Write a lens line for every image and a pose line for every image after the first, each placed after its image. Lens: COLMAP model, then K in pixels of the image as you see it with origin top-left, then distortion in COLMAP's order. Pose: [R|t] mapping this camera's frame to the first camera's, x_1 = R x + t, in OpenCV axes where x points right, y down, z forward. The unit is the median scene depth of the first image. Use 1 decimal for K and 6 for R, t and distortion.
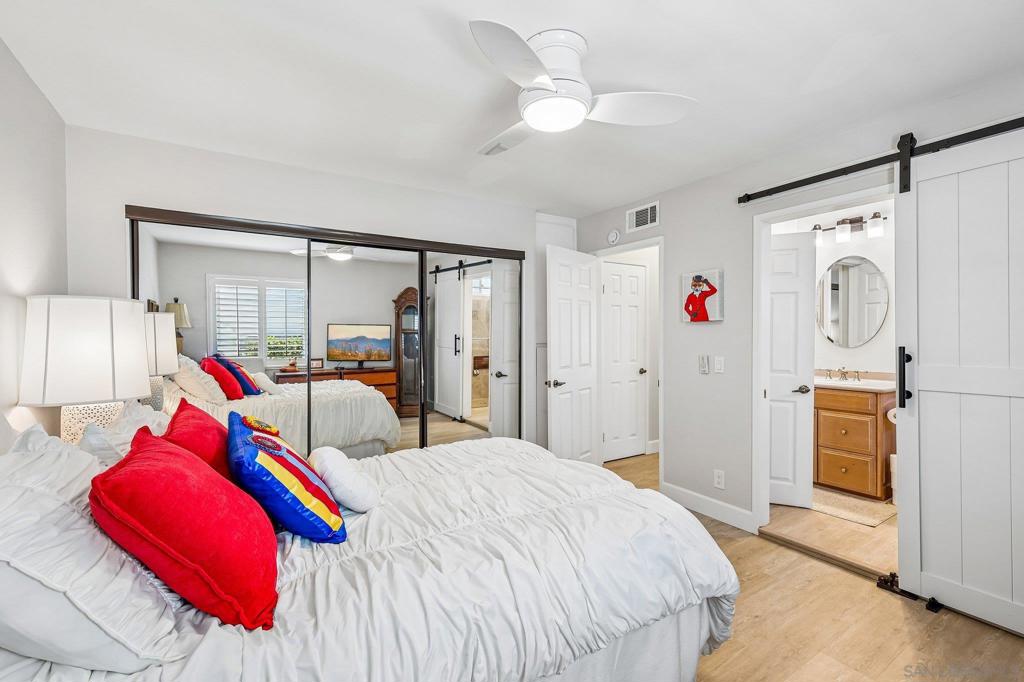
lens RADIAL K [[445.5, 0, 514.1], [0, 445.5, 338.0], [0, 0, 1]] dist [0.000461, -0.000054]
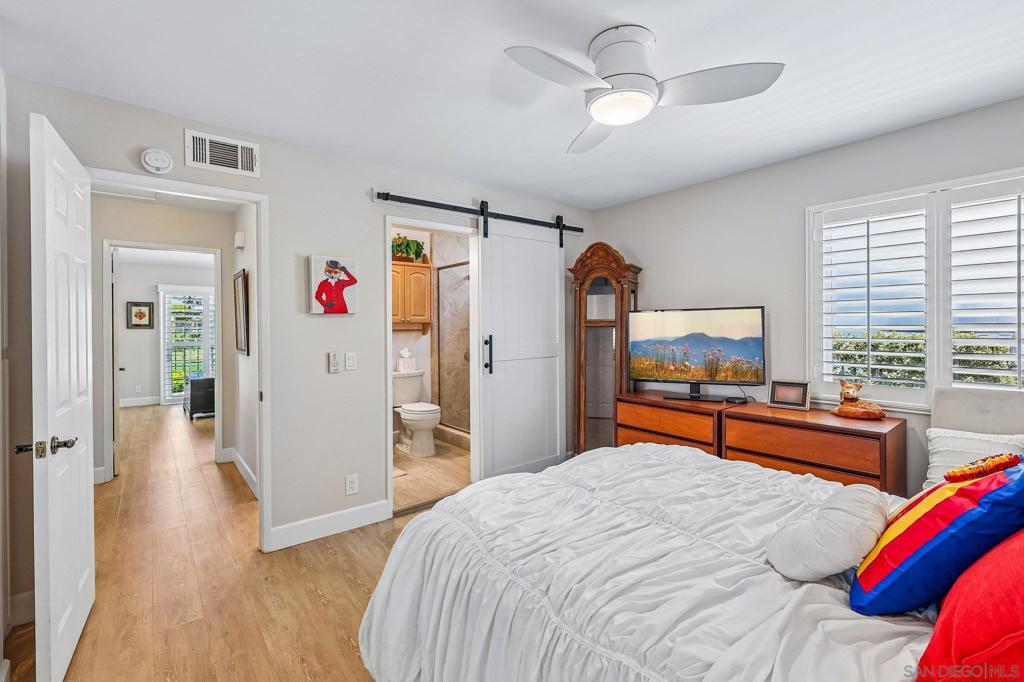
lens RADIAL K [[445.5, 0, 519.1], [0, 445.5, 323.5], [0, 0, 1]] dist [0.000461, -0.000054]
pose [[-0.115594, 0.003129, 0.993292, -0.492830], [0.015228, 0.999883, -0.001378, -0.011146], [-0.993180, 0.014966, -0.115628, 0.743316]]
